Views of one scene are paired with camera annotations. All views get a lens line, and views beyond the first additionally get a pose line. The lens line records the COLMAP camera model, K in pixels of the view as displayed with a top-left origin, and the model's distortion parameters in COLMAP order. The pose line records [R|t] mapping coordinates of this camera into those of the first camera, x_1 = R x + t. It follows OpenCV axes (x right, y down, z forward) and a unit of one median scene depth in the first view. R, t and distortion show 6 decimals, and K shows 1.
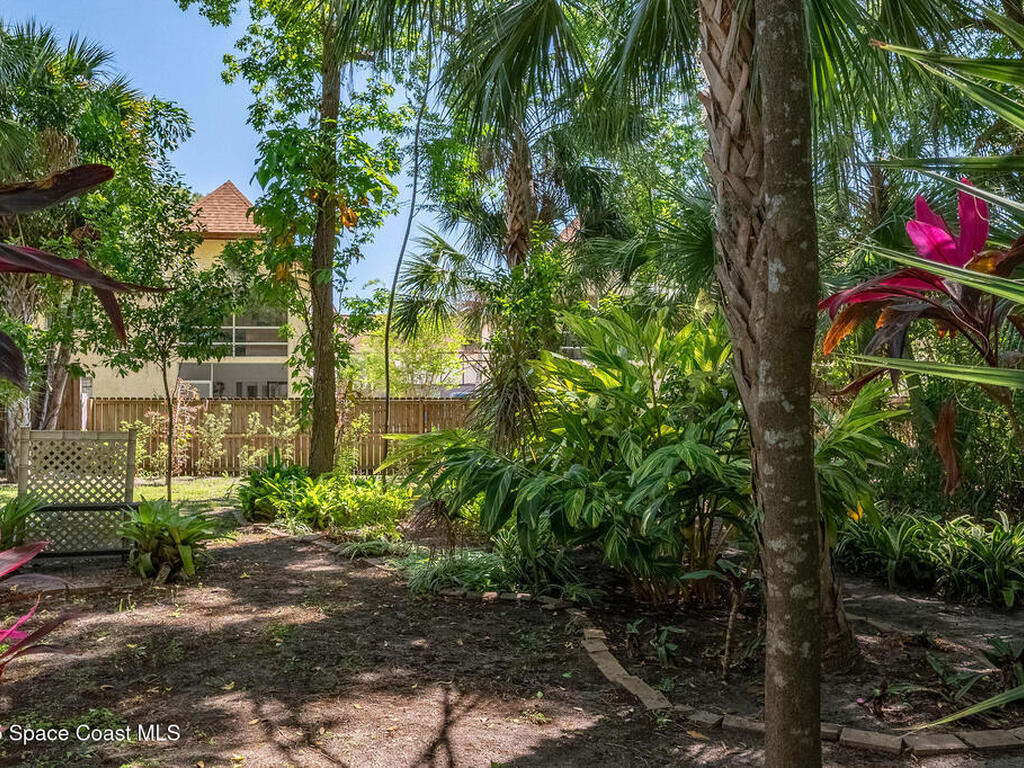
lens RADIAL K [[768.9, 0, 513.3], [0, 768.9, 385.7], [0, 0, 1]] dist [-0.004889, -0.002136]
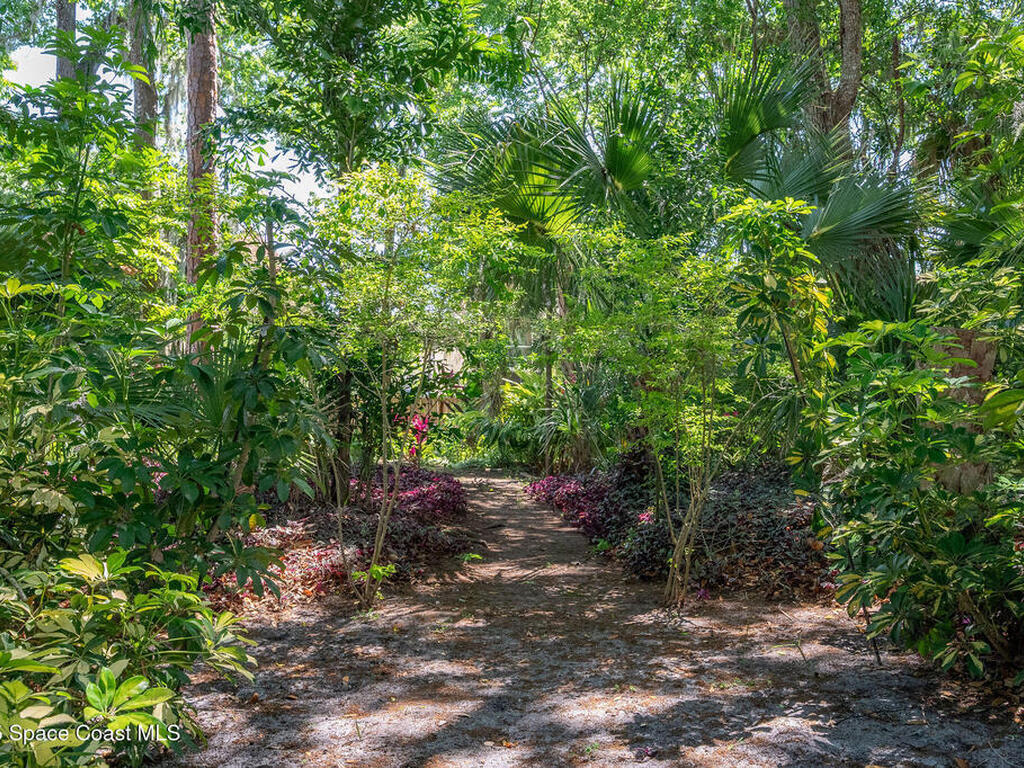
lens RADIAL K [[776.0, 0, 512.0], [0, 776.0, 385.9], [0, 0, 1]] dist [-0.000049, 0.000000]
pose [[0.996464, 0.016107, 0.082464, -0.184397], [-0.016155, 0.999869, -0.000082, -0.037298], [-0.082454, -0.001250, 0.996594, -1.891187]]
